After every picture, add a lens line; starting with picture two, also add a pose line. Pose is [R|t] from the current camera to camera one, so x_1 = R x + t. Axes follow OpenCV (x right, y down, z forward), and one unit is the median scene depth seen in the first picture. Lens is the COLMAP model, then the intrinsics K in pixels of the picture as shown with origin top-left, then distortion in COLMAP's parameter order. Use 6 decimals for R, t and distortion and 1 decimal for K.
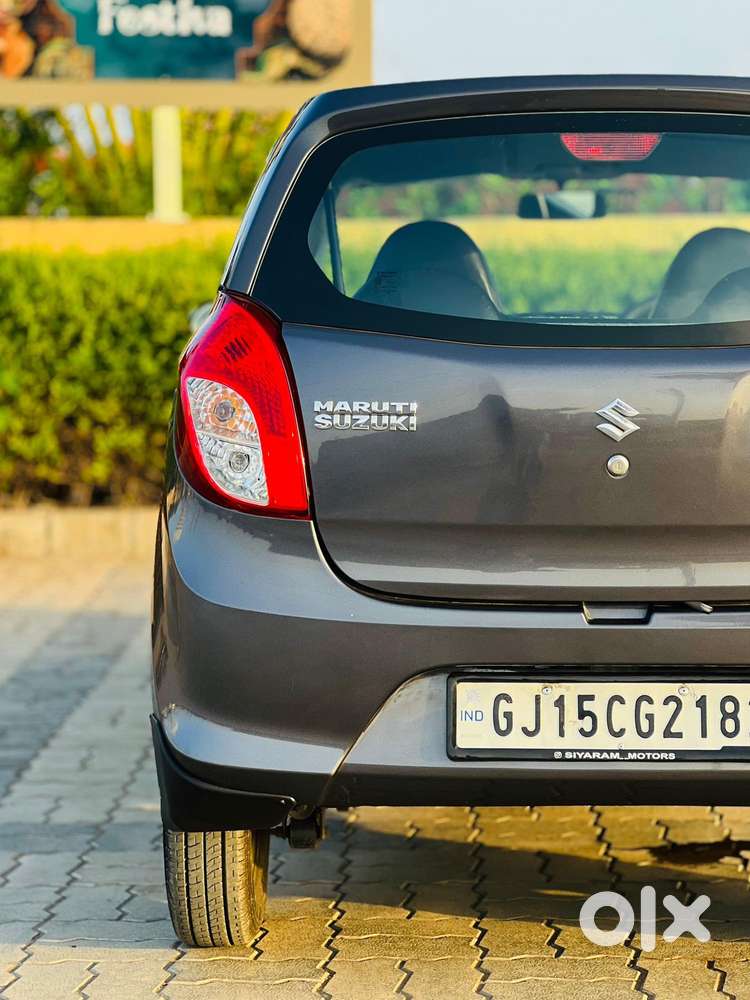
lens RADIAL K [[2569.9, 0, 375.0], [0, 2569.9, 500.0], [0, 0, 1]] dist [-0.021392, 1.176019]
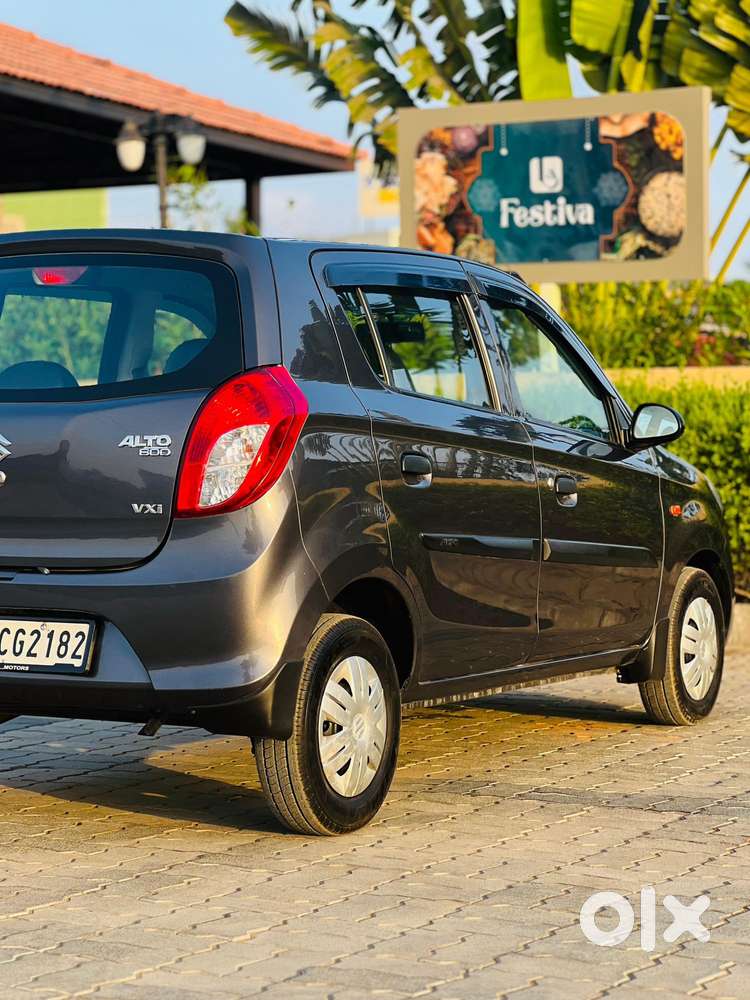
lens RADIAL K [[2455.8, 0, 375.0], [0, 2455.8, 500.0], [0, 0, 1]] dist [0.016929, 1.267591]
pose [[0.867434, 0.010731, -0.497436, 1.014708], [-0.050522, 0.996500, -0.066604, 0.086171], [0.494980, 0.082906, 0.864940, -0.171512]]
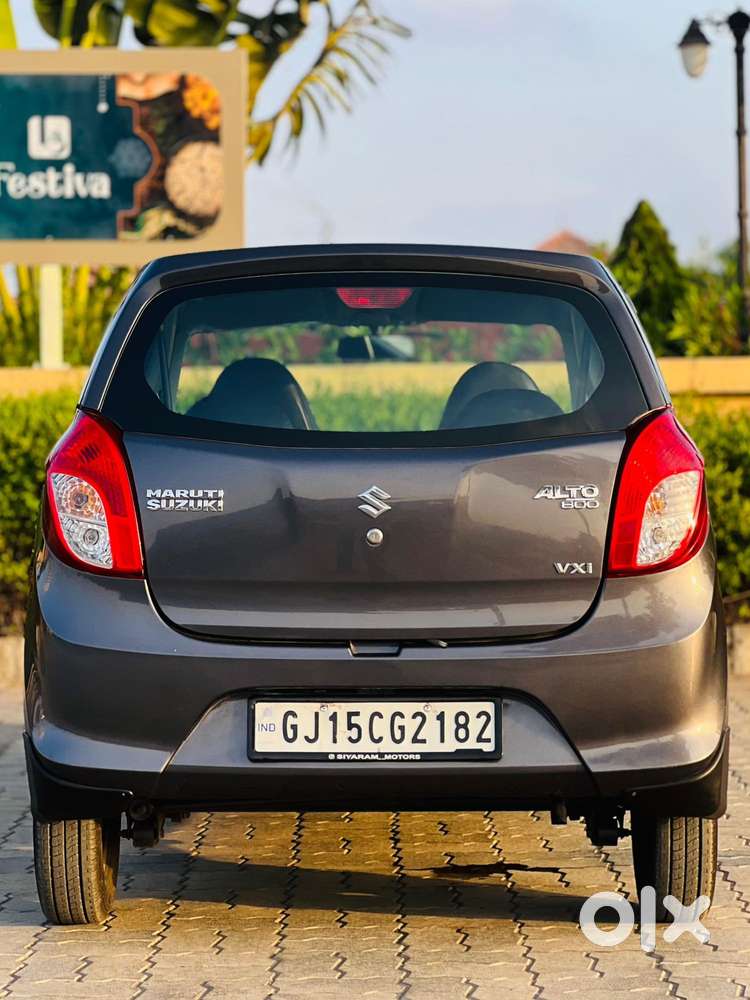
lens RADIAL K [[3027.7, 0, 320.3], [0, 3027.7, 404.9], [0, 0, 1]] dist [-0.575955, 9.568375]
pose [[0.999989, -0.002880, 0.003571, 0.059991], [0.003229, 0.994776, -0.102031, 0.076756], [-0.003258, 0.102041, 0.994775, -0.548974]]
